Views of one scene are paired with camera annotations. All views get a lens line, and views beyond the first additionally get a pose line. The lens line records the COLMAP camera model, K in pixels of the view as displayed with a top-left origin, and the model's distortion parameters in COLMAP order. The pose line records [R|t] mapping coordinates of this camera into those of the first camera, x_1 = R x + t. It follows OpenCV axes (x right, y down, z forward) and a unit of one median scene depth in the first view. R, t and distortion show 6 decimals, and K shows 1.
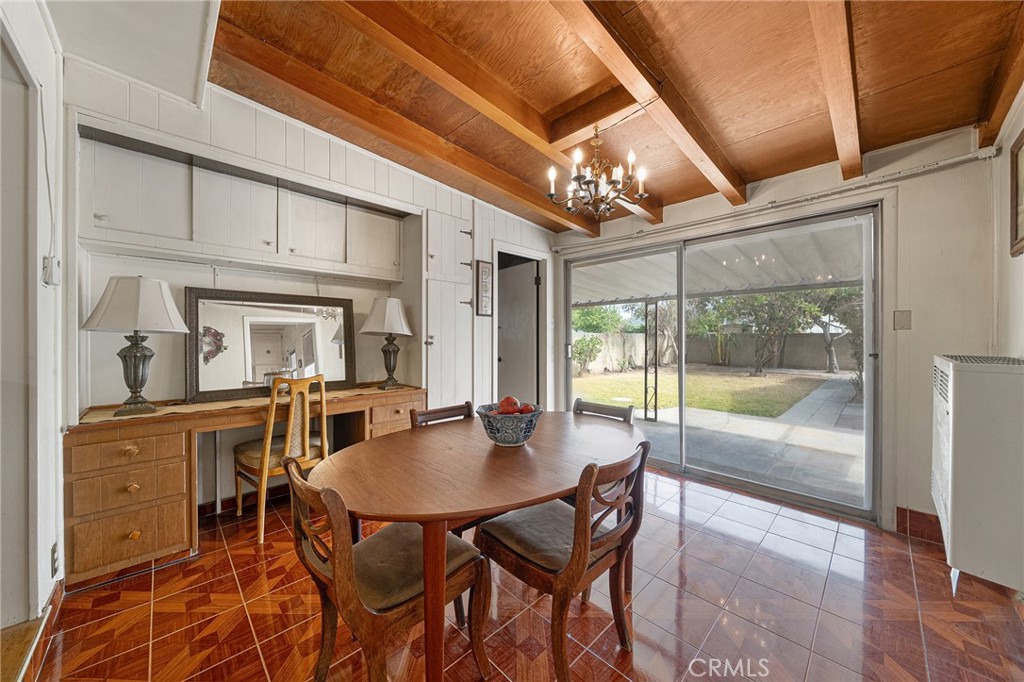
lens RADIAL K [[360.7, 0, 496.4], [0, 360.7, 343.5], [0, 0, 1]] dist [-0.001629, -0.000097]
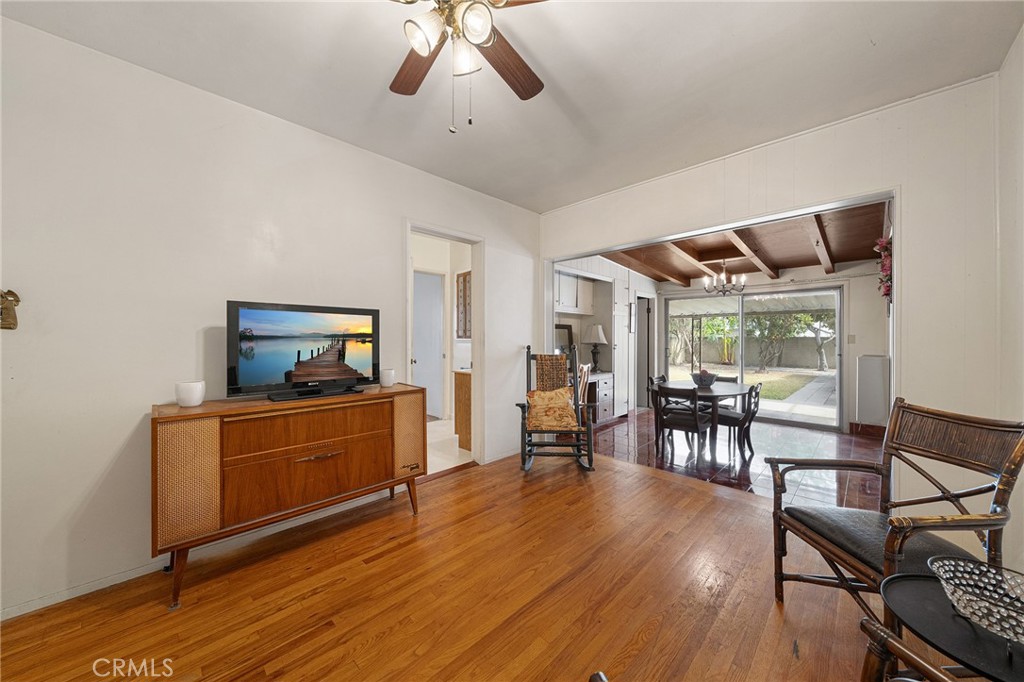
lens RADIAL K [[357.6, 0, 504.5], [0, 357.6, 341.7], [0, 0, 1]] dist [-0.000101, 0.000025]
pose [[0.999735, 0.002067, 0.022944, -0.366452], [-0.001904, 0.999973, -0.007136, -0.009744], [-0.022958, 0.007091, 0.999711, -0.398041]]
